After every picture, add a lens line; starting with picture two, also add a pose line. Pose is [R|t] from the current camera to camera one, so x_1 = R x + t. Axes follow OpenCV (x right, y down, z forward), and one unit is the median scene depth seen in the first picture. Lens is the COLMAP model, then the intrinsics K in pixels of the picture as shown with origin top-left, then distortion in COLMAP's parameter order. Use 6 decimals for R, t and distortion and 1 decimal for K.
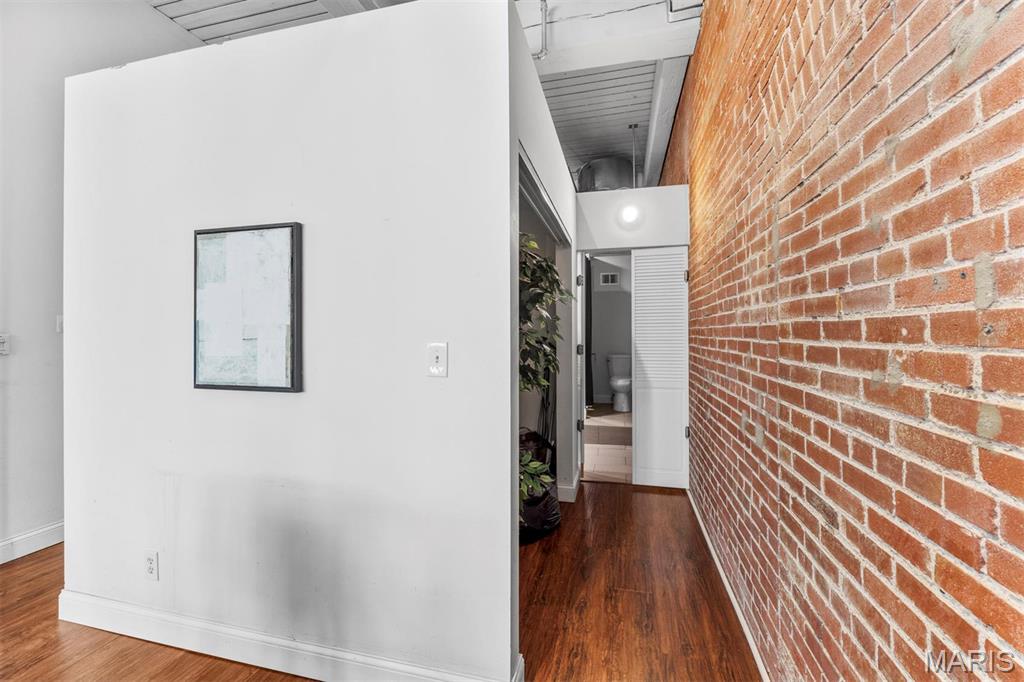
lens RADIAL K [[438.9, 0, 508.8], [0, 438.9, 331.2], [0, 0, 1]] dist [-0.007952, -0.000116]
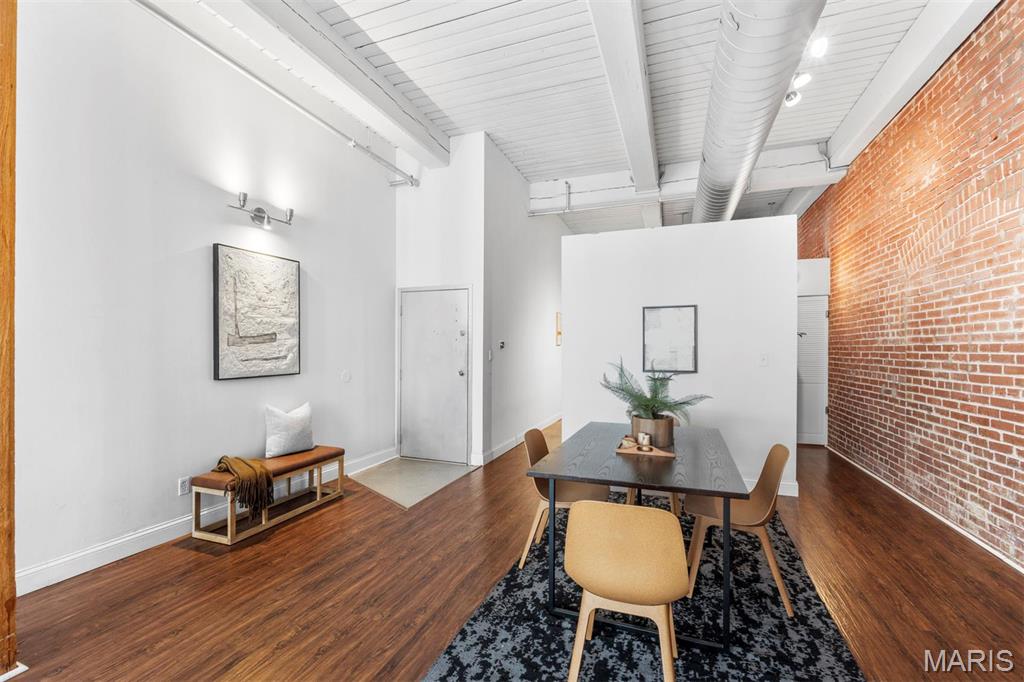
lens RADIAL K [[439.5, 0, 515.4], [0, 439.5, 353.8], [0, 0, 1]] dist [-0.000746, 0.000007]
pose [[0.994802, 0.001603, -0.101815, -1.725807], [-0.000228, 0.999909, 0.013512, -0.003082], [0.101827, -0.013419, 0.994712, -2.209151]]
